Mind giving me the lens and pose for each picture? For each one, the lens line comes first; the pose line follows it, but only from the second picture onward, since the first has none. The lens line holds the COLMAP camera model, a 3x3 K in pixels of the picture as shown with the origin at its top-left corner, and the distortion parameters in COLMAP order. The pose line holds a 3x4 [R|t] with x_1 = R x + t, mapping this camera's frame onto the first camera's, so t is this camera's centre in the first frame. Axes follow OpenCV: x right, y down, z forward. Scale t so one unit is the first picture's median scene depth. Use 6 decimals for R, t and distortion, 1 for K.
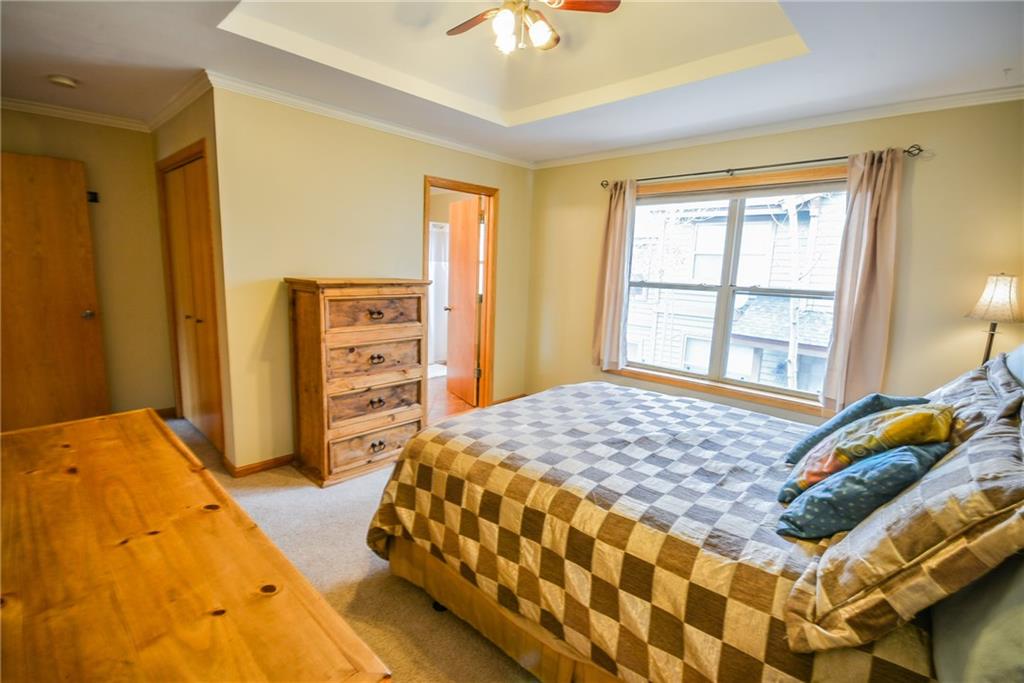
lens RADIAL K [[456.8, 0, 509.5], [0, 456.8, 337.4], [0, 0, 1]] dist [-0.007580, -0.000576]
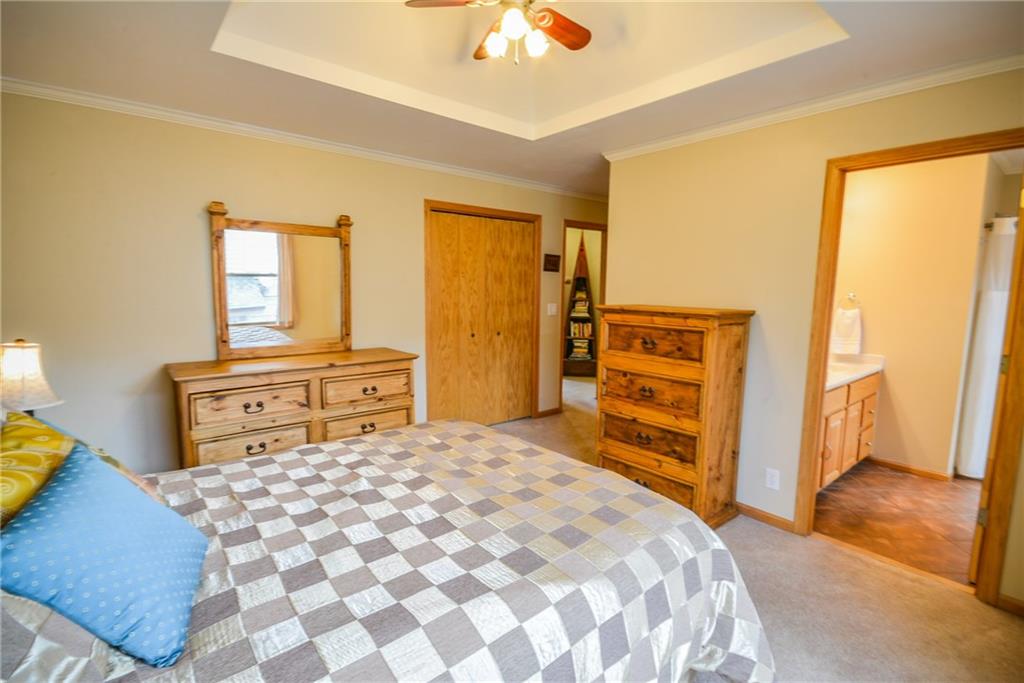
lens RADIAL K [[478.3, 0, 513.7], [0, 478.3, 335.8], [0, 0, 1]] dist [0.000190, 0.000318]
pose [[-0.108302, 0.075339, -0.991259, 0.692348], [-0.163936, 0.982119, 0.092555, -0.110146], [0.980508, 0.172527, -0.094015, 0.800669]]
